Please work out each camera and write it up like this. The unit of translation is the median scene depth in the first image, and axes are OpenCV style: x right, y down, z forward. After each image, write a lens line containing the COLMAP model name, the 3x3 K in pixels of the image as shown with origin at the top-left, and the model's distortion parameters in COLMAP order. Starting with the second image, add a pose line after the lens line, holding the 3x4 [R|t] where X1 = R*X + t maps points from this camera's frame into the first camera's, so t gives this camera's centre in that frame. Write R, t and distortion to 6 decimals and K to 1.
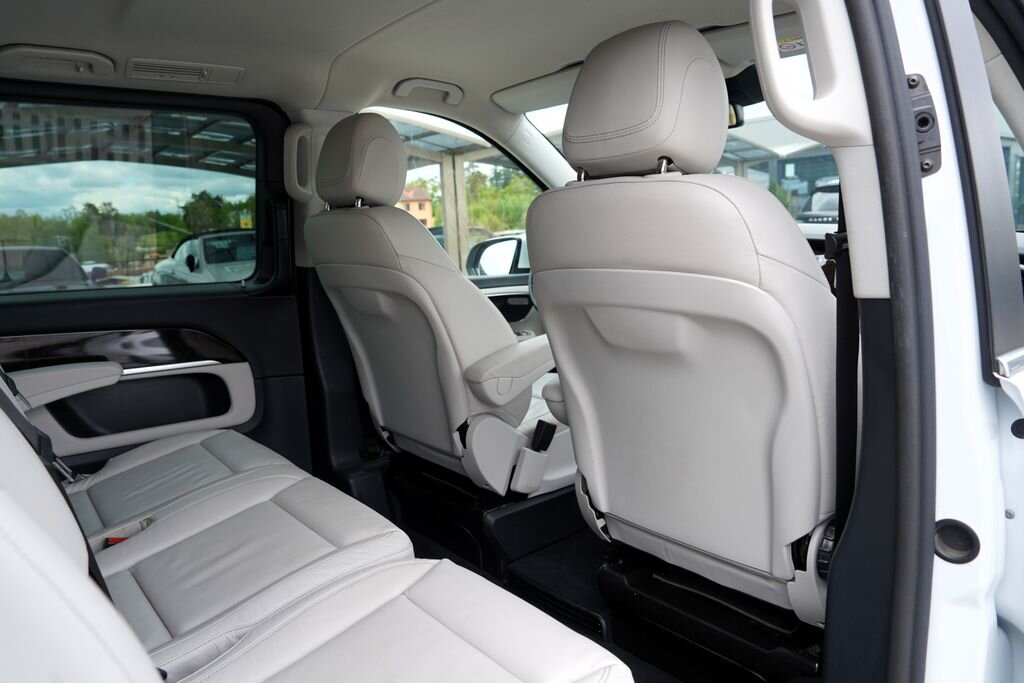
lens RADIAL K [[701.9, 0, 516.1], [0, 701.9, 341.2], [0, 0, 1]] dist [-0.108415, 0.078762]
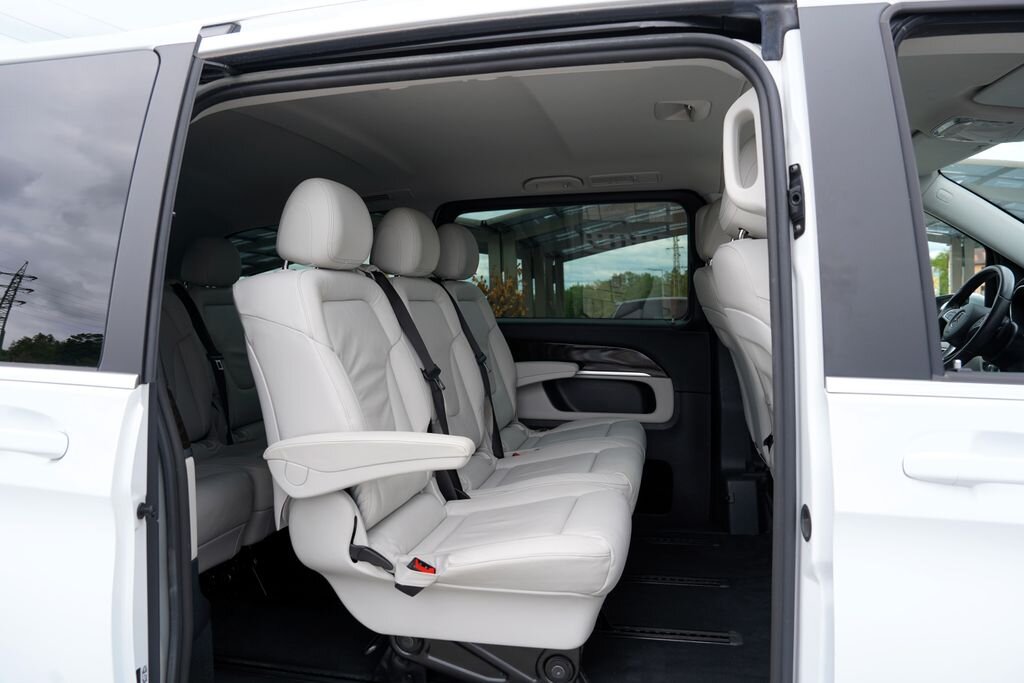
lens RADIAL K [[701.9, 0, 516.1], [0, 701.9, 341.2], [0, 0, 1]] dist [-0.108415, 0.078762]
pose [[0.605735, 0.056960, -0.793625, 0.523872], [-0.114360, 0.993311, -0.015993, 0.014396], [0.787406, 0.100446, 0.608197, -0.084018]]
